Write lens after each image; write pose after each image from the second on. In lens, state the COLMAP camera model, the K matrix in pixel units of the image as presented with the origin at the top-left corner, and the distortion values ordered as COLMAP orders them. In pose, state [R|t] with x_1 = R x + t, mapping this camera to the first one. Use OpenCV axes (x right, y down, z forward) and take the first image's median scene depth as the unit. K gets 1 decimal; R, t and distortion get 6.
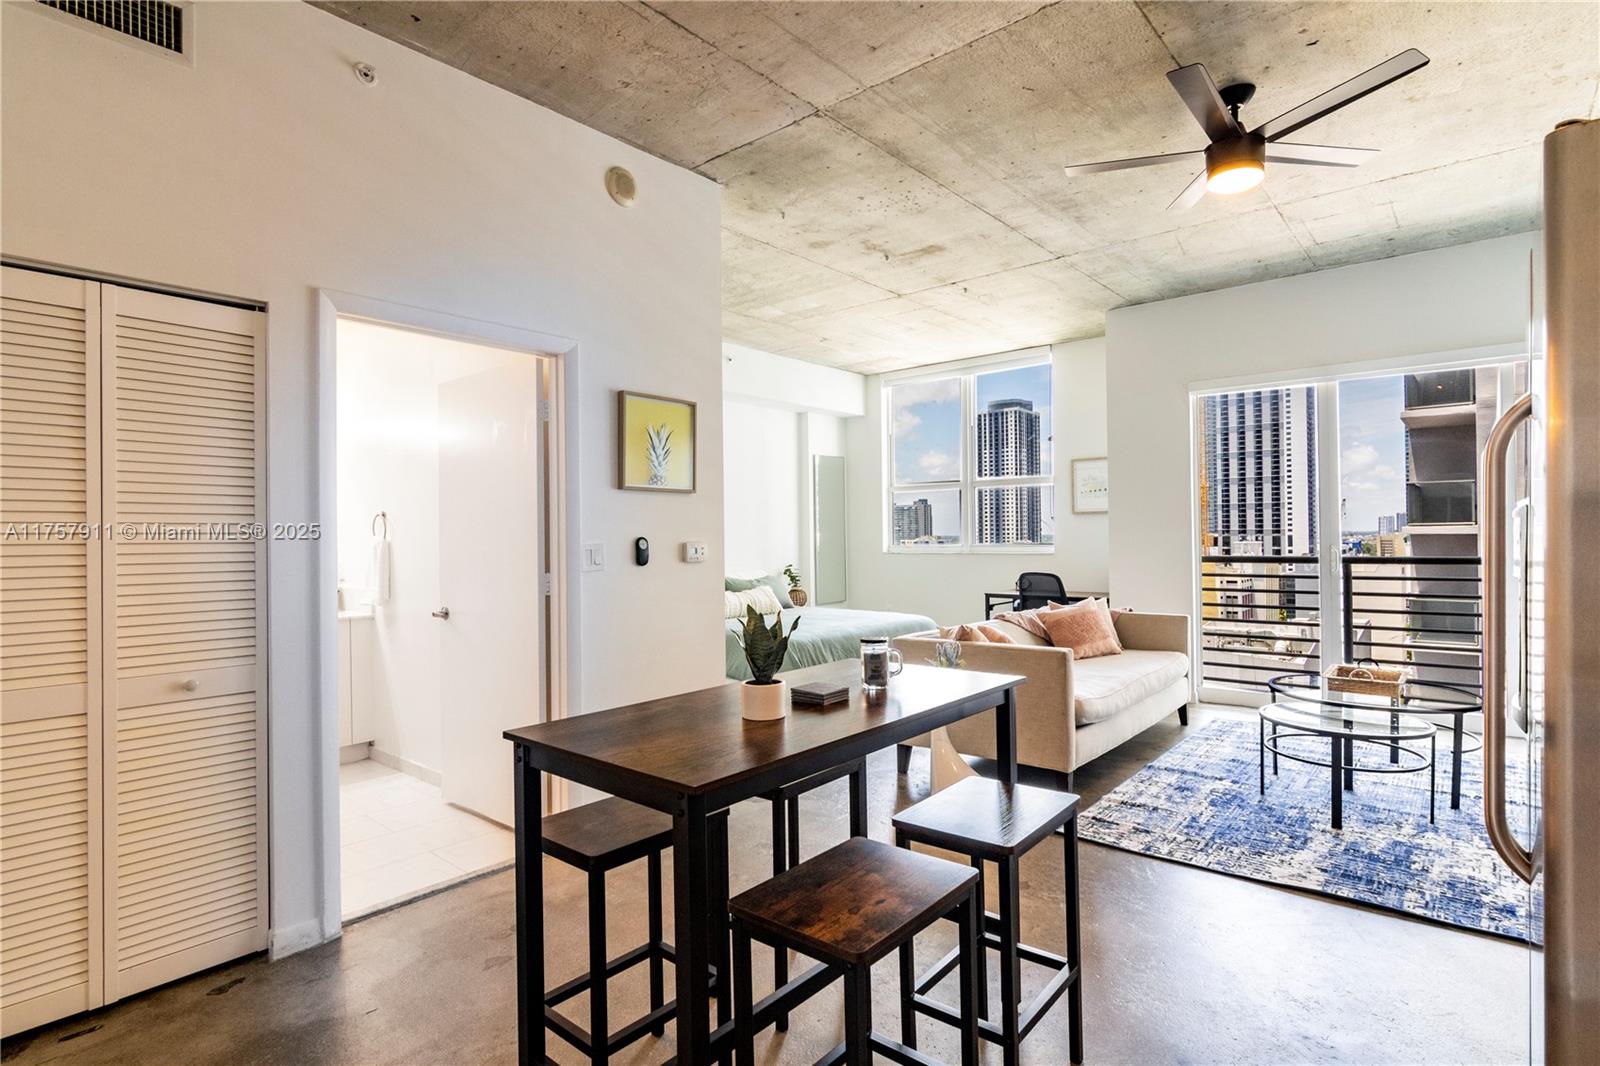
lens RADIAL K [[811.8, 0, 798.0], [0, 811.8, 530.1], [0, 0, 1]] dist [-0.007579, 0.004023]
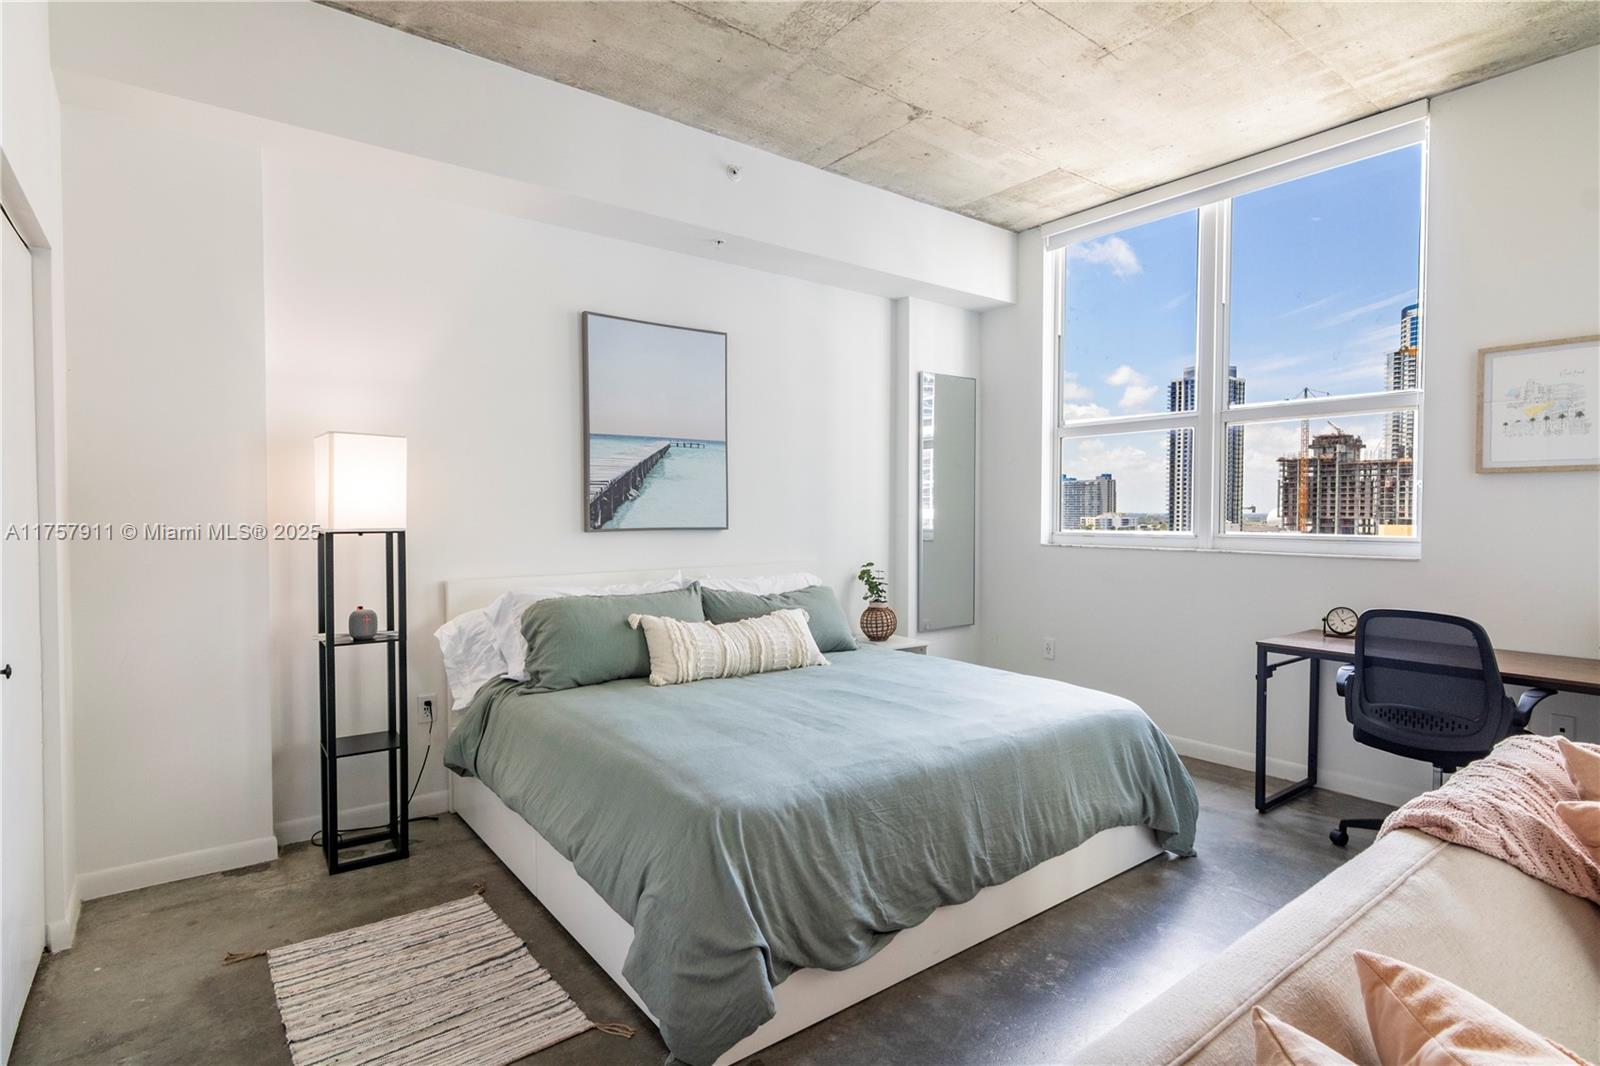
lens RADIAL K [[811.8, 0, 796.2], [0, 811.8, 534.8], [0, 0, 1]] dist [-0.007579, 0.004023]
pose [[0.977582, 0.020340, -0.209568, 0.103795], [-0.012315, 0.999143, 0.039528, 0.002089], [0.210192, -0.036061, 0.976995, 0.751798]]
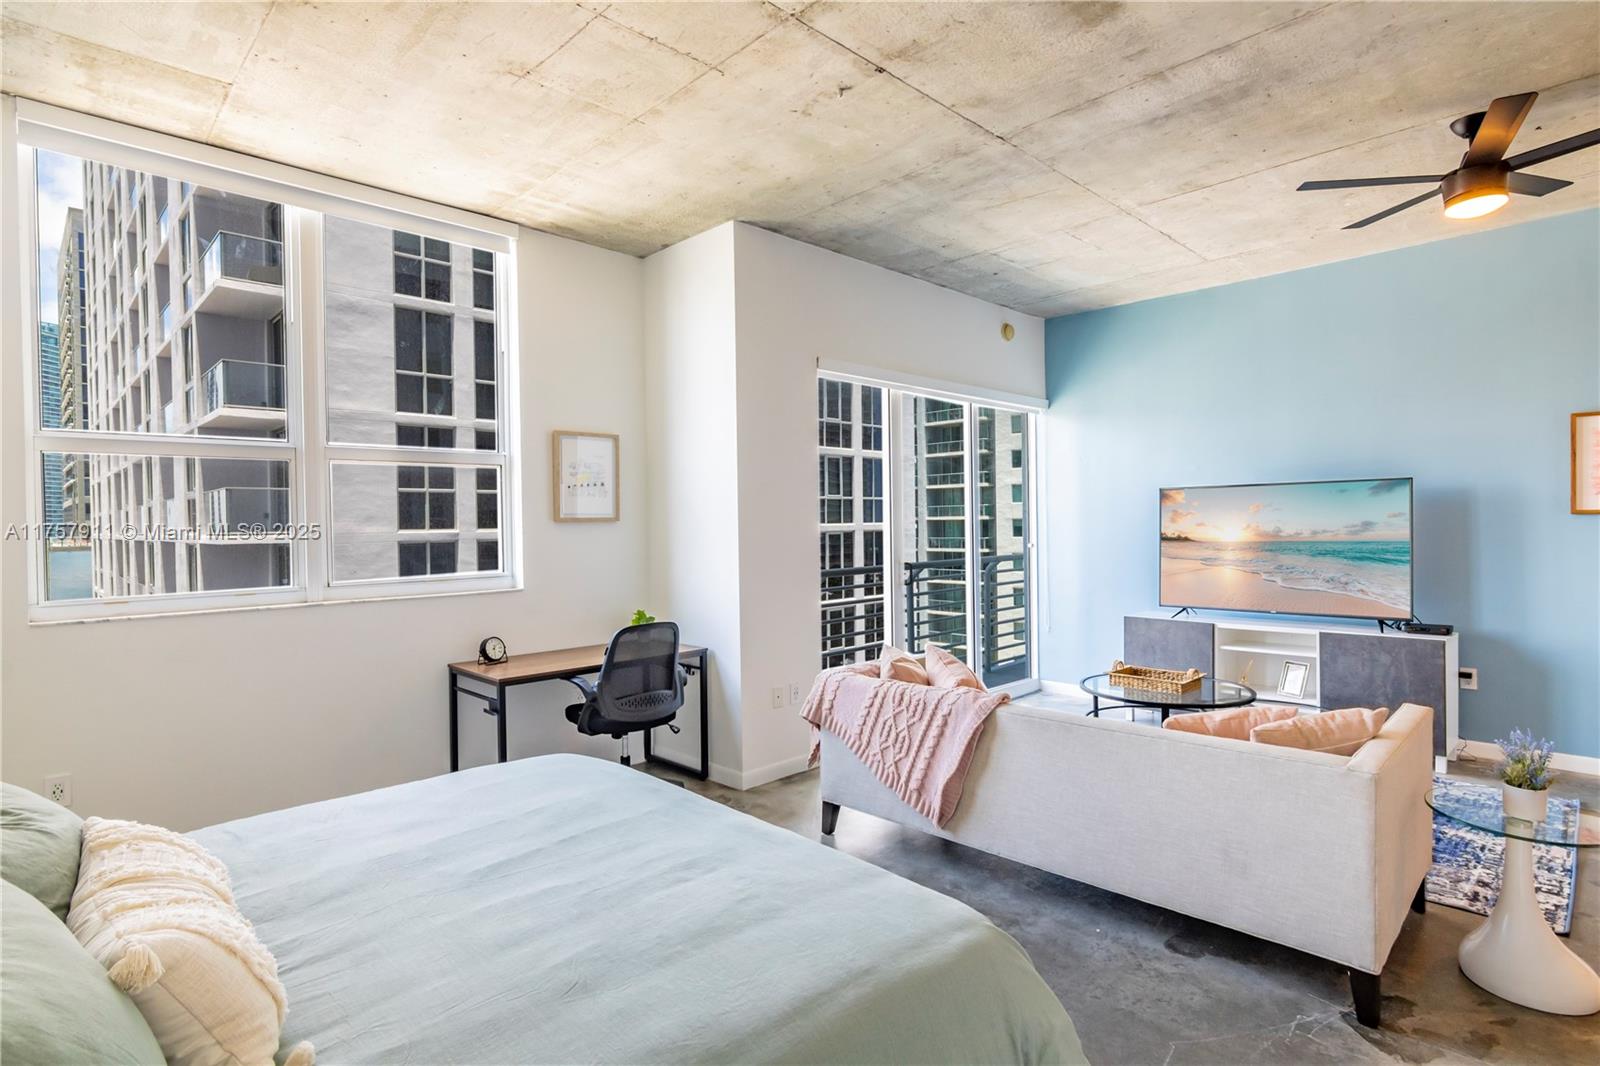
lens RADIAL K [[811.8, 0, 796.7], [0, 811.8, 530.3], [0, 0, 1]] dist [-0.007579, 0.004023]
pose [[0.091472, 0.001843, 0.995806, -0.378036], [0.007159, 0.999971, -0.002508, -0.015415], [-0.995782, 0.007358, 0.091456, 1.186226]]
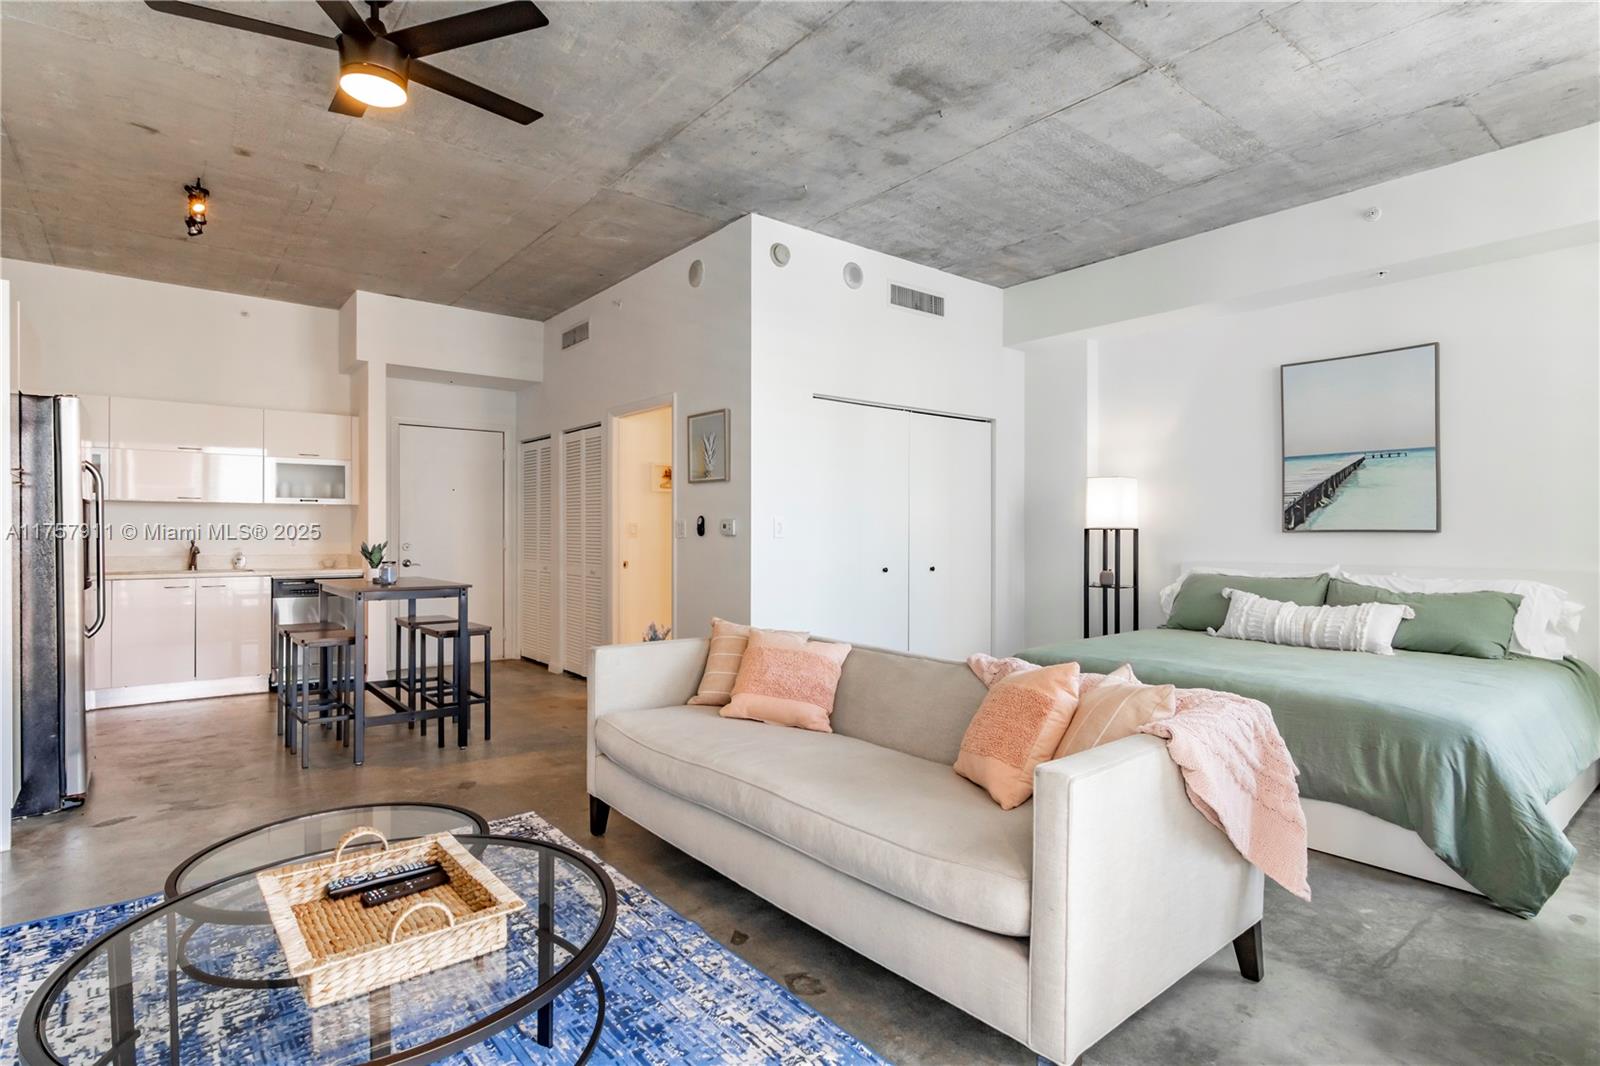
lens RADIAL K [[811.8, 0, 800.2], [0, 811.8, 533.1], [0, 0, 1]] dist [-0.007579, 0.004023]
pose [[-0.181951, 0.013846, -0.983210, 0.870172], [0.007426, 0.999892, 0.012707, 0.016607], [0.983280, -0.004990, -0.182034, 1.066456]]
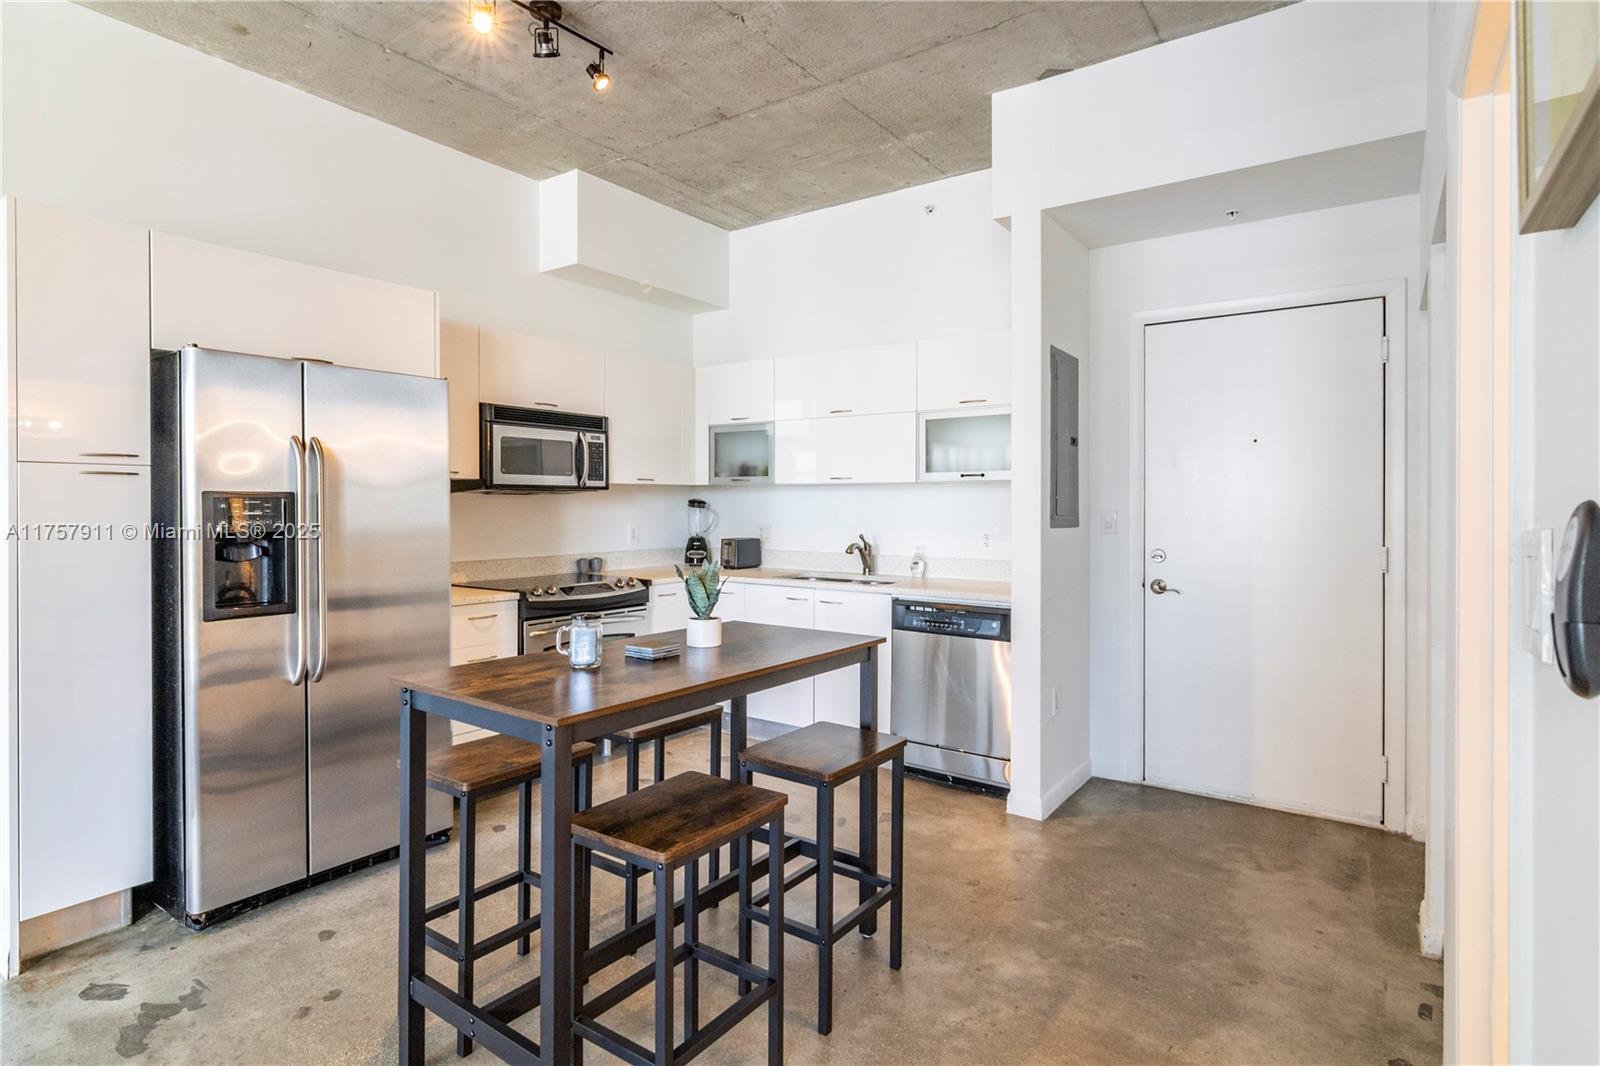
lens RADIAL K [[811.8, 0, 794.7], [0, 811.8, 511.3], [0, 0, 1]] dist [-0.007579, 0.004023]
pose [[-0.996413, 0.012475, -0.083701, -0.030437], [0.012306, 0.999921, 0.002543, 0.006406], [0.083726, 0.001504, -0.996488, 0.840718]]
